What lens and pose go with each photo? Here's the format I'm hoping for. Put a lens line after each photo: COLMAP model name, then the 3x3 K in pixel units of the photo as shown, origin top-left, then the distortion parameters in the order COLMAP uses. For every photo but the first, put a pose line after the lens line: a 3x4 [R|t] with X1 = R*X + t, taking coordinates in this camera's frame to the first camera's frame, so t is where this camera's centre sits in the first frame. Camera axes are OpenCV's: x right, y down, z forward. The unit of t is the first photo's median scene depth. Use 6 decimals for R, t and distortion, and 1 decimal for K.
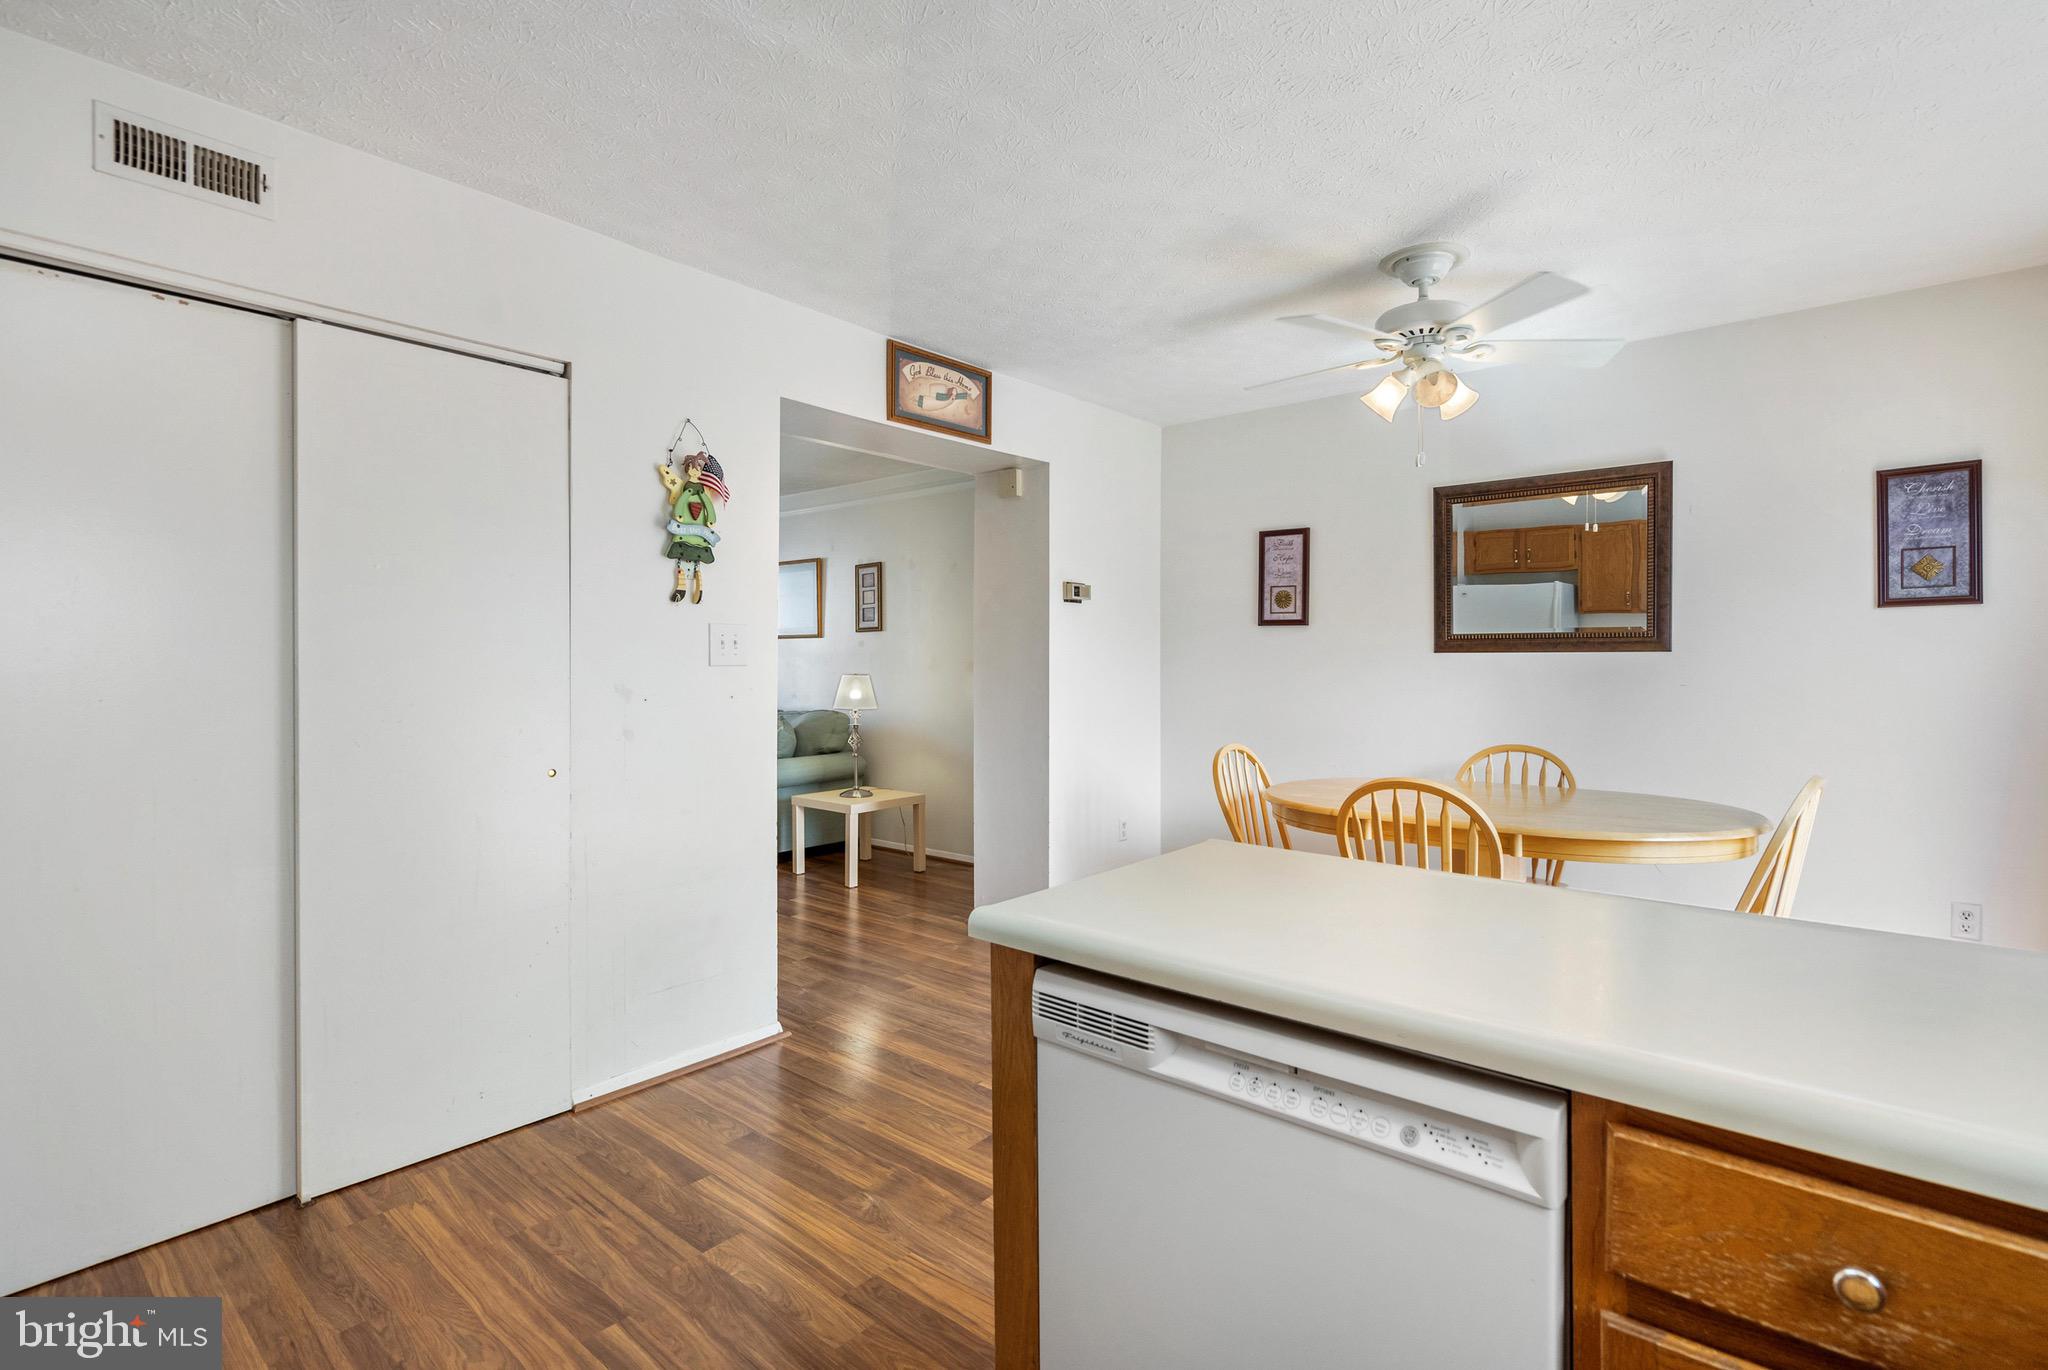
lens RADIAL K [[965.1, 0, 1054.8], [0, 965.1, 682.8], [0, 0, 1]] dist [0.000192, 0.000224]
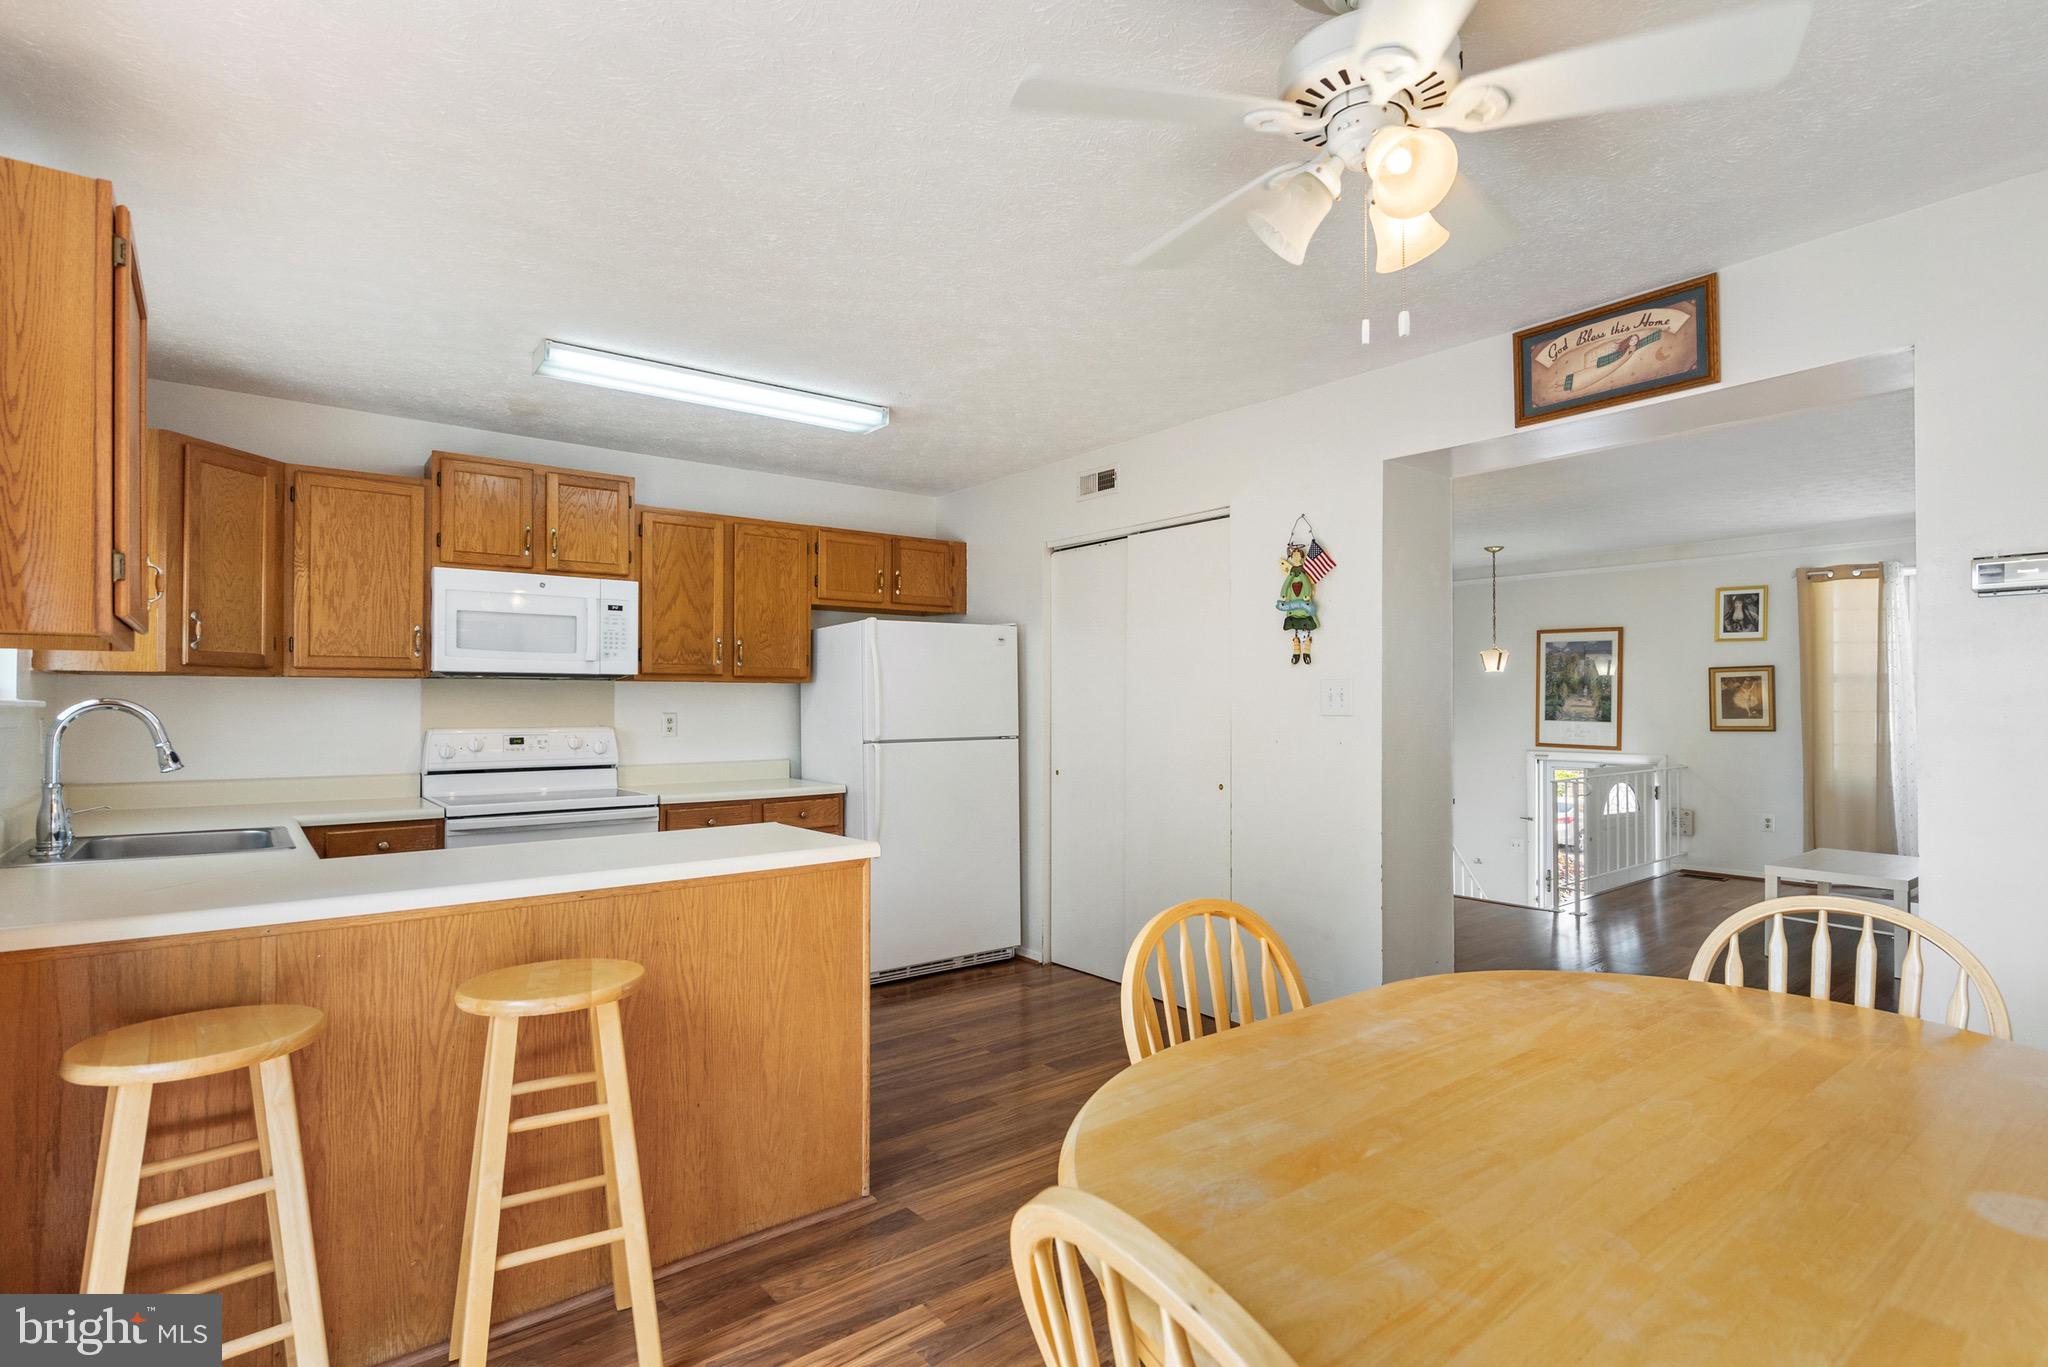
lens RADIAL K [[1013.4, 0, 1028.1], [0, 1013.4, 702.3], [0, 0, 1]] dist [-0.001065, 0.000350]
pose [[-0.219219, -0.002680, -0.975672, 0.898235], [-0.018308, 0.999831, 0.001367, -0.027848], [0.975504, 0.018162, -0.219231, 0.887672]]
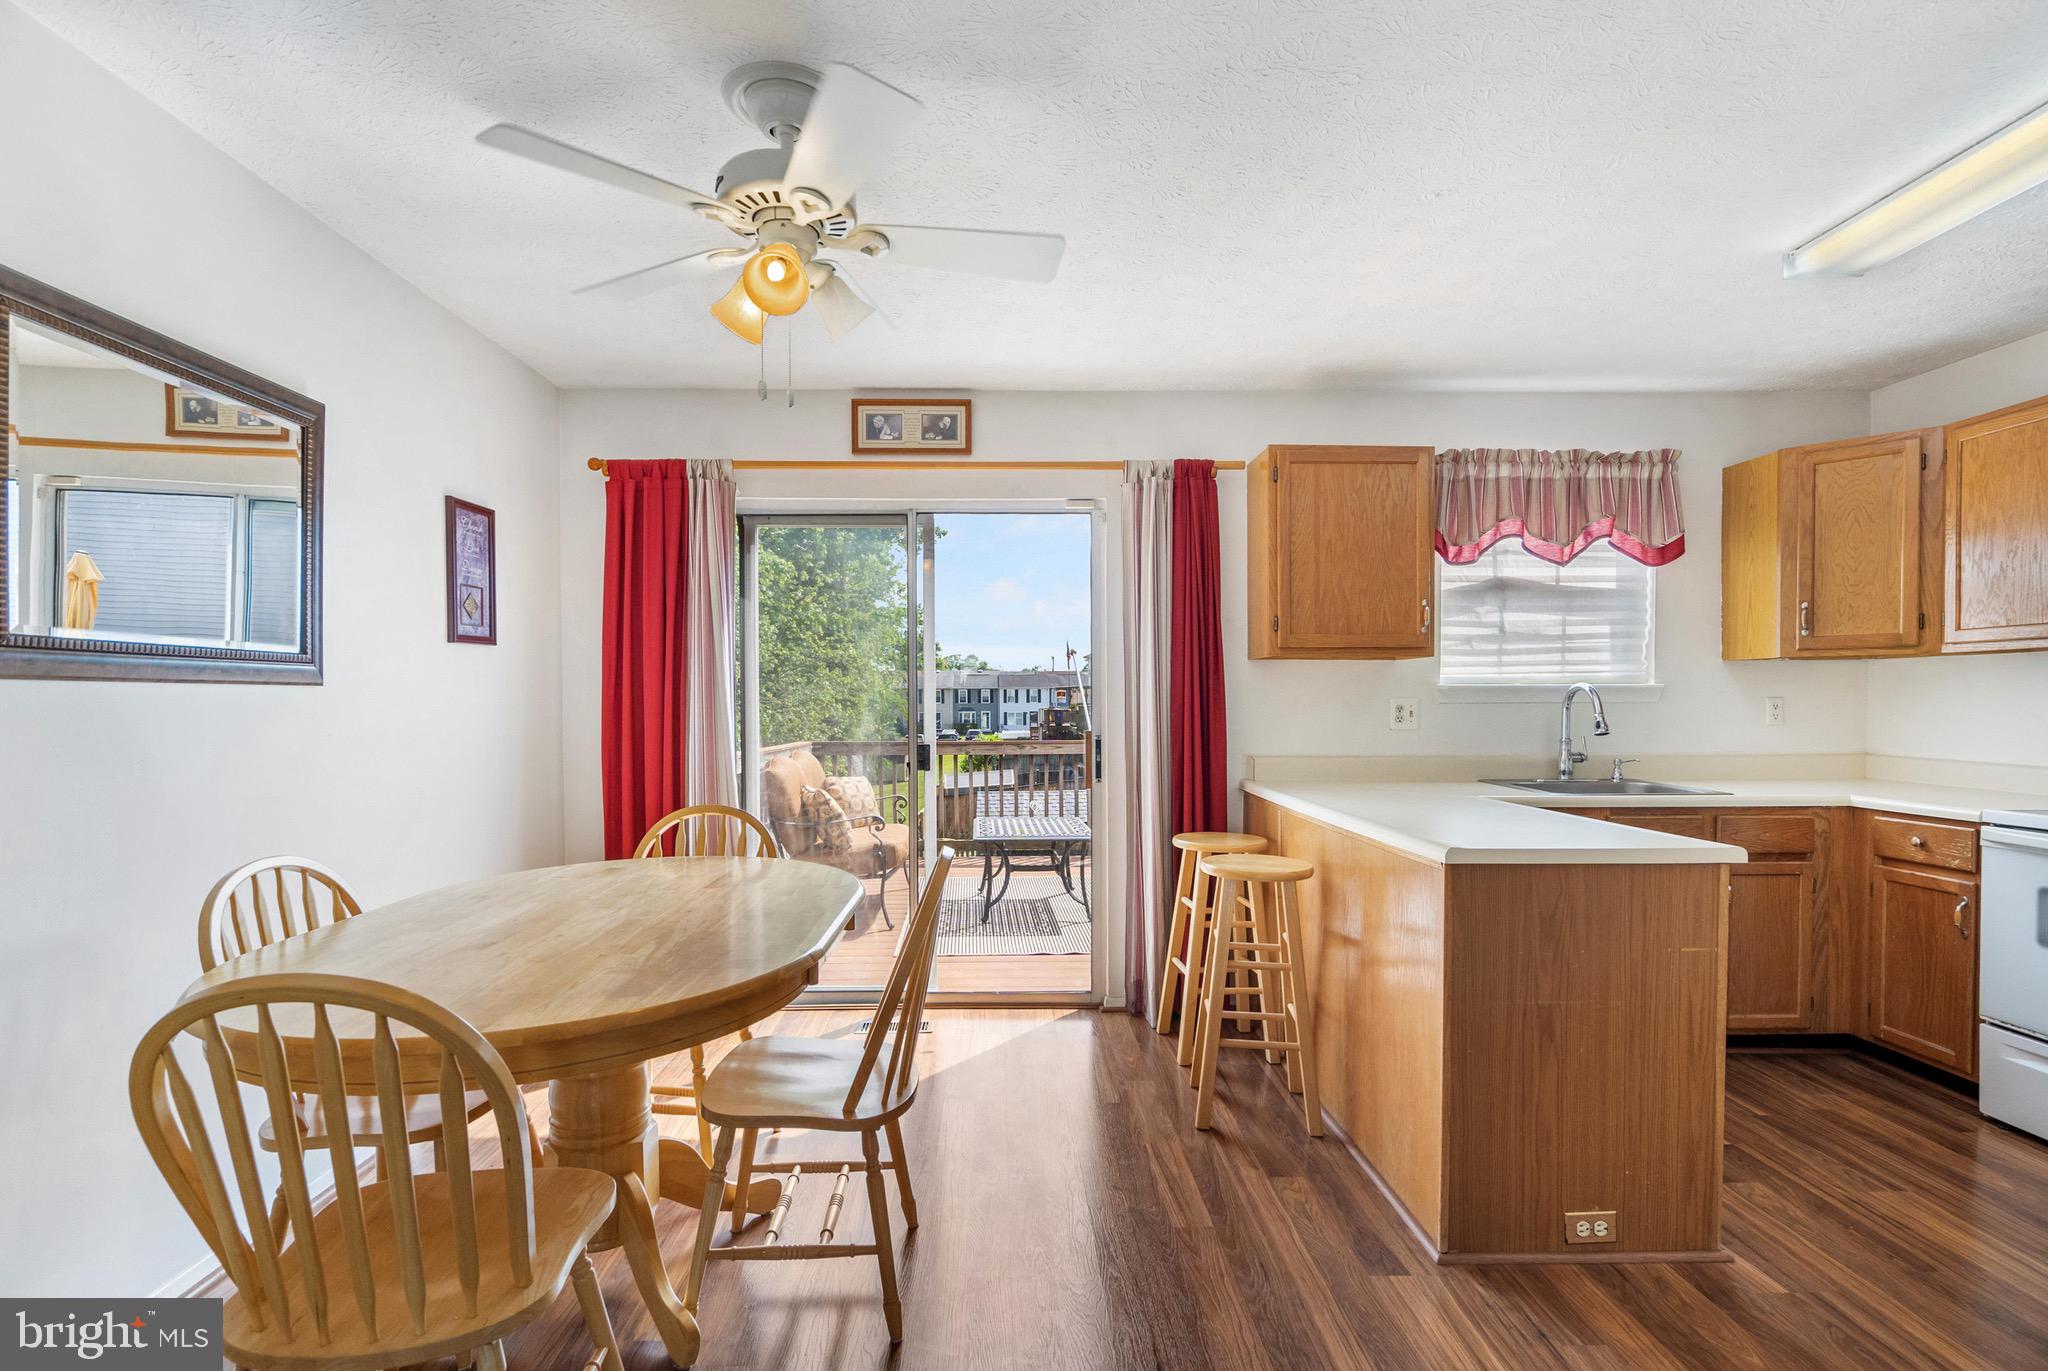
lens RADIAL K [[966.2, 0, 1025.4], [0, 966.2, 720.5], [0, 0, 1]] dist [-0.000496, 0.000597]
pose [[-0.649637, -0.012303, 0.760145, -0.225806], [0.020707, 0.999212, 0.033869, -0.024053], [-0.759963, 0.037743, -0.648870, 1.241126]]
